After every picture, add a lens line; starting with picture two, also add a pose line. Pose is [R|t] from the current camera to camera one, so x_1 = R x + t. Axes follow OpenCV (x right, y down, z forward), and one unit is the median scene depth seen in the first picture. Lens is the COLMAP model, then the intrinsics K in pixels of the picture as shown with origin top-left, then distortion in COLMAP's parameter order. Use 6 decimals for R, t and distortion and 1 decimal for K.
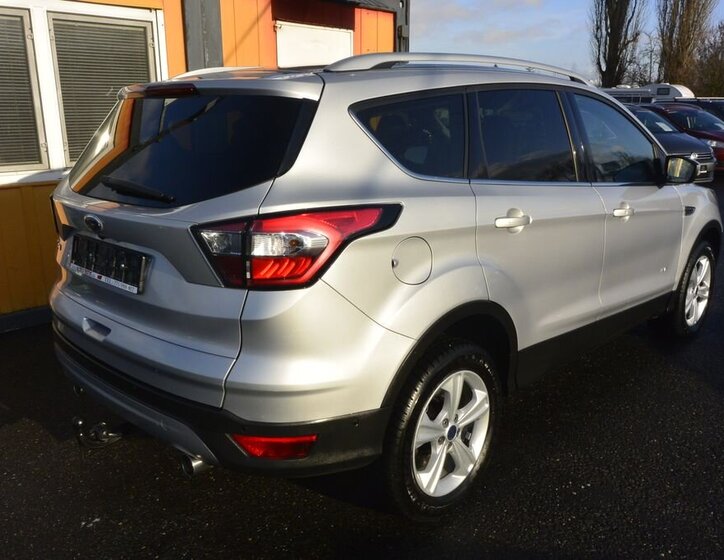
lens RADIAL K [[639.1, 0, 360.9], [0, 639.1, 282.9], [0, 0, 1]] dist [0.001270, 0.004359]
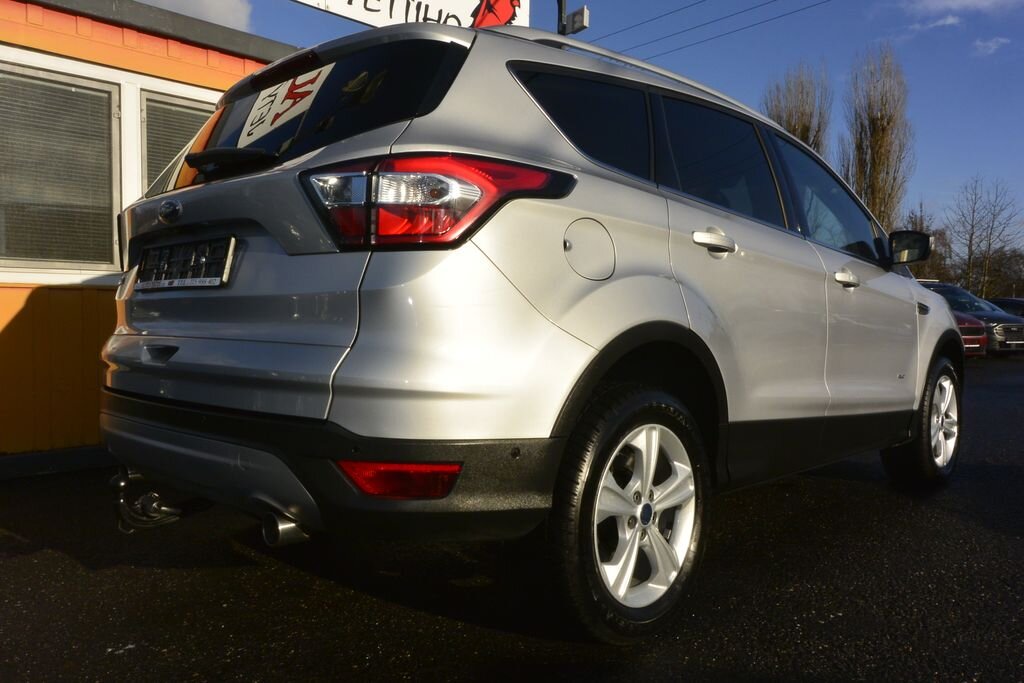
lens RADIAL K [[779.8, 0, 510.6], [0, 779.8, 345.0], [0, 0, 1]] dist [0.006009, -0.001557]
pose [[0.999892, 0.006937, 0.012948, -0.021272], [-0.003827, 0.974044, -0.226328, 0.247419], [-0.014182, 0.226254, 0.973965, 0.111990]]
